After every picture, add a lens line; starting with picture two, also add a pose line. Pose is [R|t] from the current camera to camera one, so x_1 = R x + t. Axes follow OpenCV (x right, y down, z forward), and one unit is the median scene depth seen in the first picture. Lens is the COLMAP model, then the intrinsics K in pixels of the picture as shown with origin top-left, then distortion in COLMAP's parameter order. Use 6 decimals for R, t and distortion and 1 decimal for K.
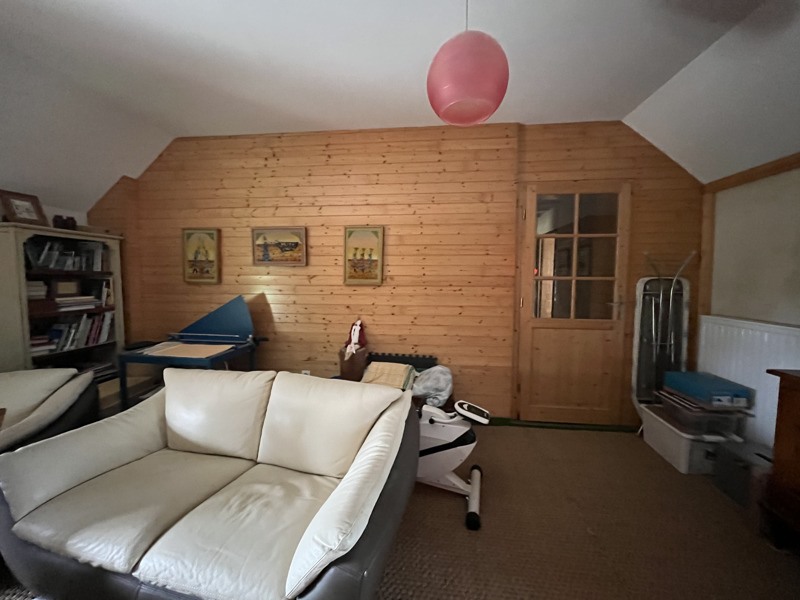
lens RADIAL K [[325.5, 0, 400.2], [0, 325.5, 298.1], [0, 0, 1]] dist [0.002912, 0.001030]
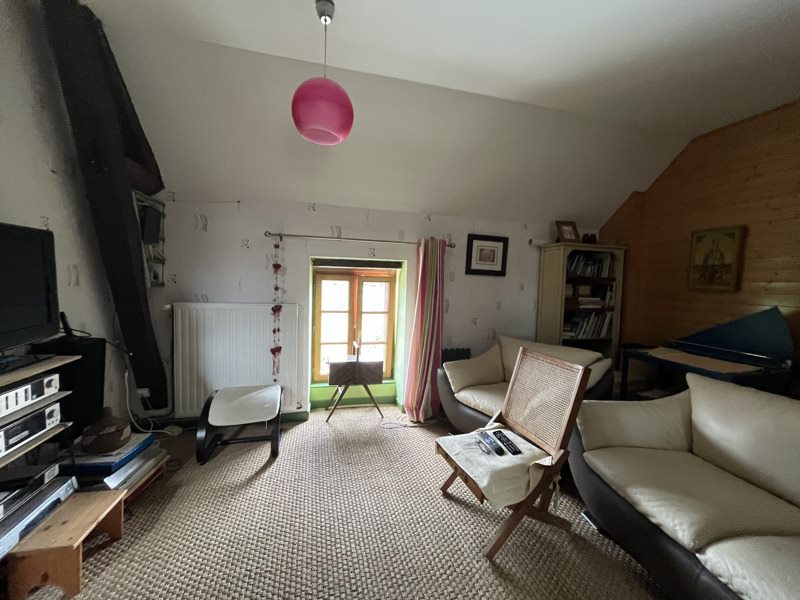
lens RADIAL K [[325.5, 0, 400.2], [0, 325.5, 300.6], [0, 0, 1]] dist [0.002912, 0.001030]
pose [[0.364527, 0.061856, -0.929136, -0.095854], [-0.086056, 0.995759, 0.032529, 0.030322], [0.927208, 0.068100, 0.368304, -0.134834]]
